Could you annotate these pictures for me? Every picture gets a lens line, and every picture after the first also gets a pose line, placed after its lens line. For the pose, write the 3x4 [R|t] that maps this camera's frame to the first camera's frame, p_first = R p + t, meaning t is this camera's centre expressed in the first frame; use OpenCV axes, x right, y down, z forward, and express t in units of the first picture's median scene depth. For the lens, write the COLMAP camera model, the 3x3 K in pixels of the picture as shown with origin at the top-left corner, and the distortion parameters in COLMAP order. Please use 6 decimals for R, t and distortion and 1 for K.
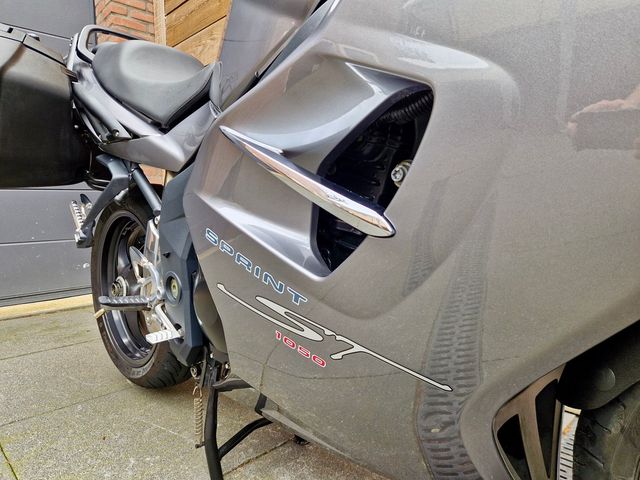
lens RADIAL K [[430.4, 0, 324.9], [0, 430.4, 240.1], [0, 0, 1]] dist [0.054441, -0.050590]
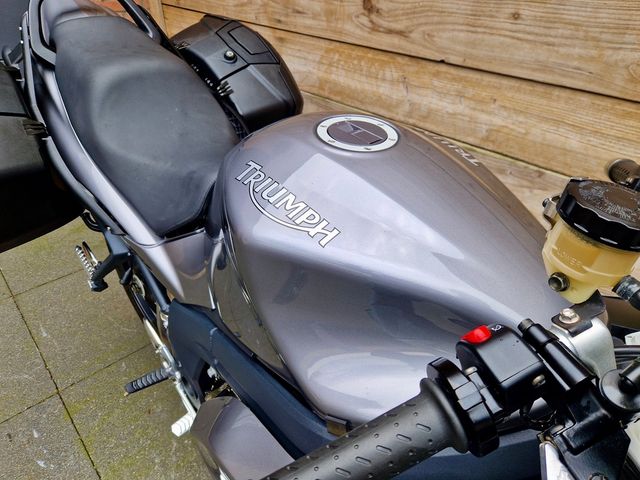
lens RADIAL K [[430.4, 0, 325.2], [0, 430.4, 234.6], [0, 0, 1]] dist [0.054441, -0.050590]
pose [[0.998374, 0.050370, -0.026692, 0.003867], [-0.030234, 0.864833, 0.501149, -0.678094], [0.048327, -0.499527, 0.864949, 0.213182]]
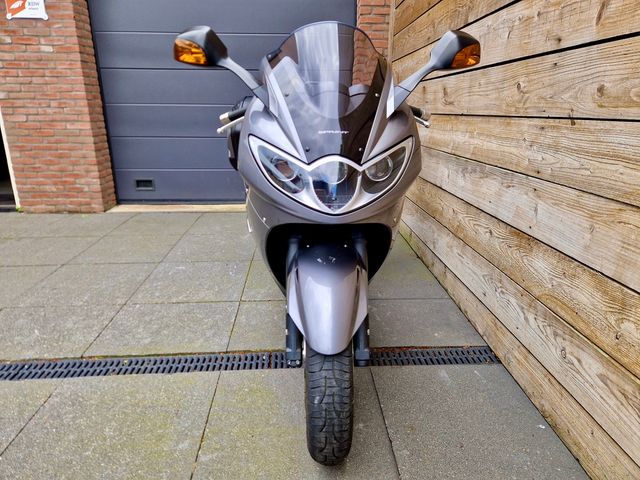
lens RADIAL K [[430.4, 0, 312.3], [0, 430.4, 234.4], [0, 0, 1]] dist [0.054441, -0.050590]
pose [[0.723043, 0.211031, -0.657780, 1.272739], [-0.061292, 0.968039, 0.243196, -0.399583], [0.688078, -0.135524, 0.712868, -0.611457]]
